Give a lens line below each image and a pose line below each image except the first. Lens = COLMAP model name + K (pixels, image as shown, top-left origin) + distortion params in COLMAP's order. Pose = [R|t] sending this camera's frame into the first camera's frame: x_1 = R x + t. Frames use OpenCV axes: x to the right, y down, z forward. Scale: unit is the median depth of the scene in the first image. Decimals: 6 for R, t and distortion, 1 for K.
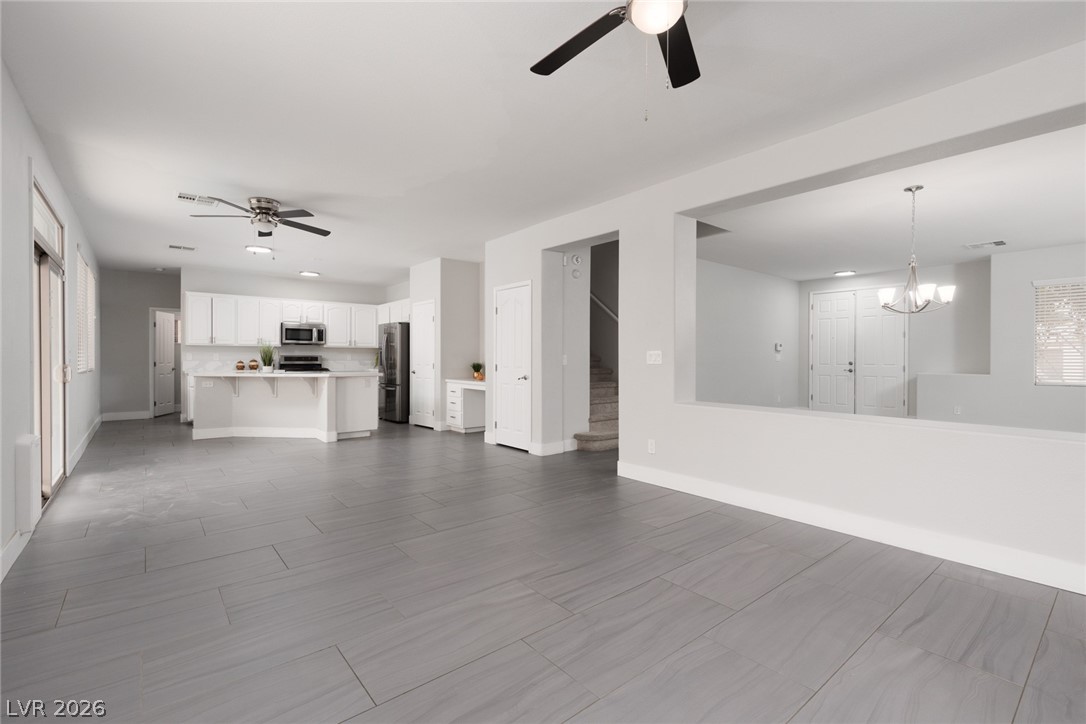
lens RADIAL K [[488.8, 0, 553.8], [0, 488.8, 359.6], [0, 0, 1]] dist [0.003157, -0.001501]
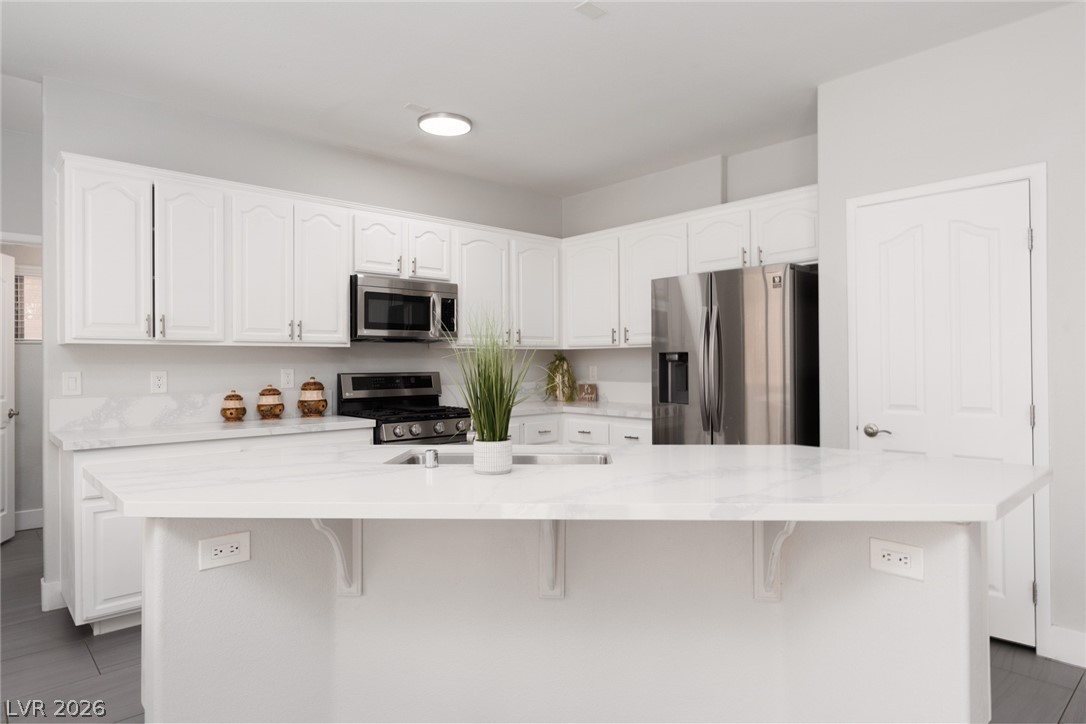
lens RADIAL K [[636.9, 0, 552.0], [0, 636.9, 355.9], [0, 0, 1]] dist [-0.000675, -0.001850]
pose [[0.998553, -0.007236, 0.053284, -0.484691], [0.007910, 0.999891, -0.012451, -0.015806], [-0.053188, 0.012854, 0.998502, 0.612229]]
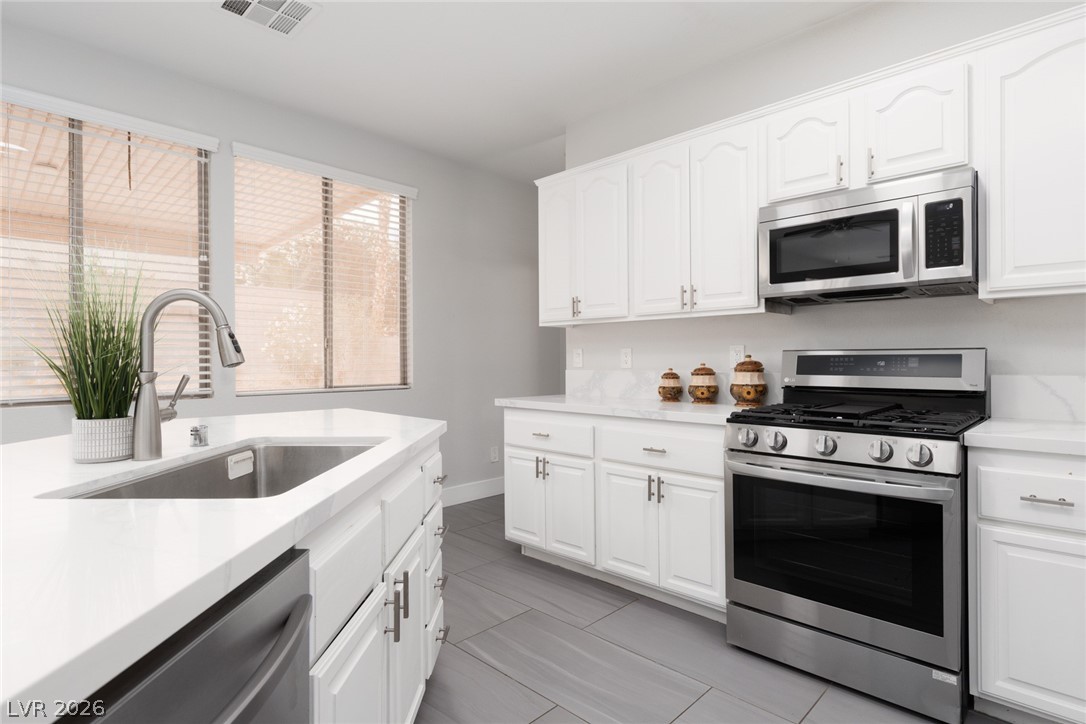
lens RADIAL K [[565.1, 0, 543.3], [0, 565.1, 363.1], [0, 0, 1]] dist [0.001442, -0.001296]
pose [[0.097456, 0.003034, -0.995235, -0.323855], [0.003385, 0.999989, 0.003380, -0.004075], [0.995234, -0.003698, 0.097445, 0.945763]]
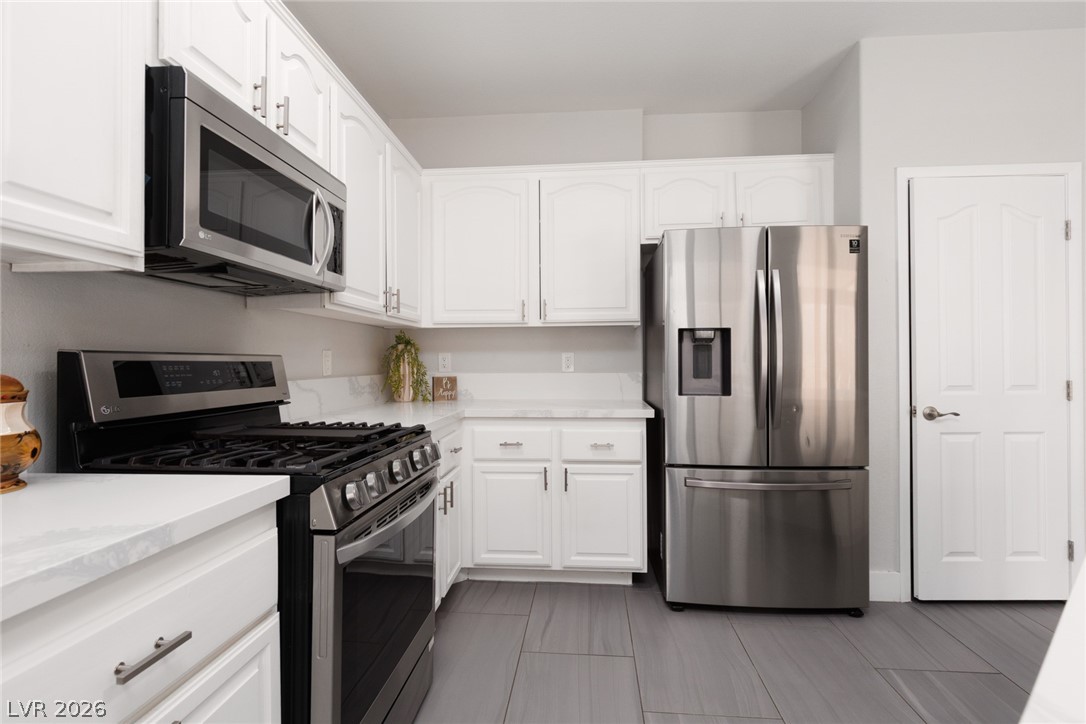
lens RADIAL K [[516.6, 0, 546.5], [0, 516.6, 357.0], [0, 0, 1]] dist [0.002781, -0.000309]
pose [[0.696850, 0.001583, 0.717216, -0.633294], [0.007573, 0.999926, -0.009565, -0.005667], [-0.717177, 0.012097, 0.696786, 0.926393]]
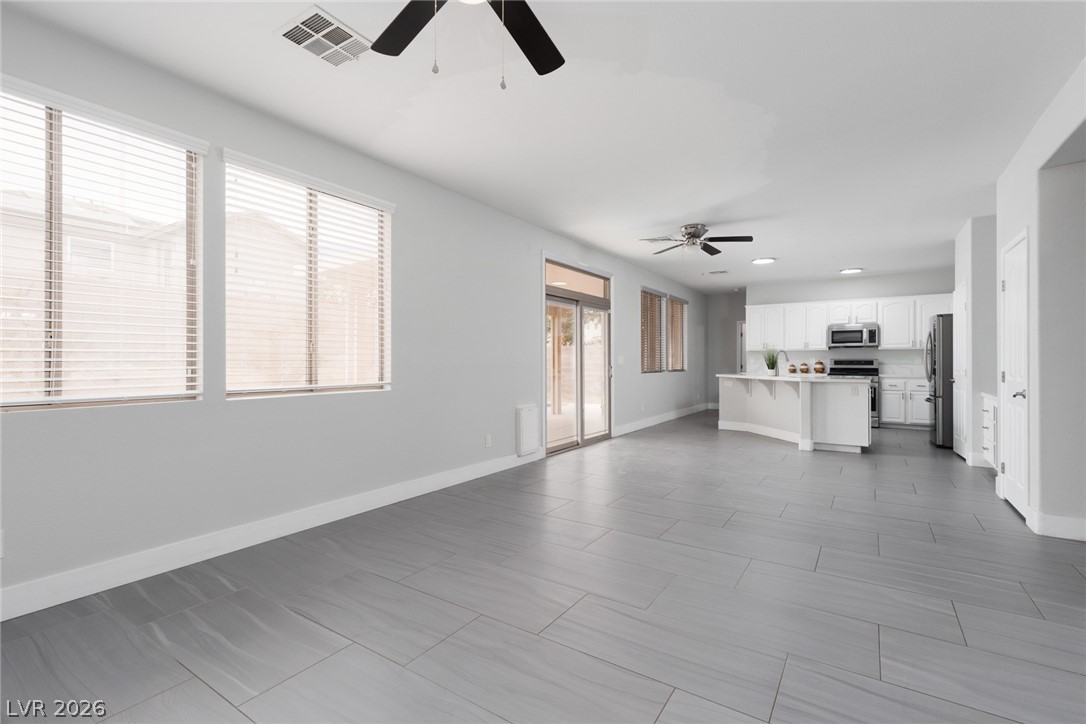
lens RADIAL K [[488.8, 0, 540.5], [0, 488.8, 357.5], [0, 0, 1]] dist [0.003157, -0.001501]
pose [[0.274502, -0.009115, -0.961543, 0.245573], [-0.003516, 0.999939, -0.010483, 0.000484], [0.961580, 0.006258, 0.274453, 0.193916]]
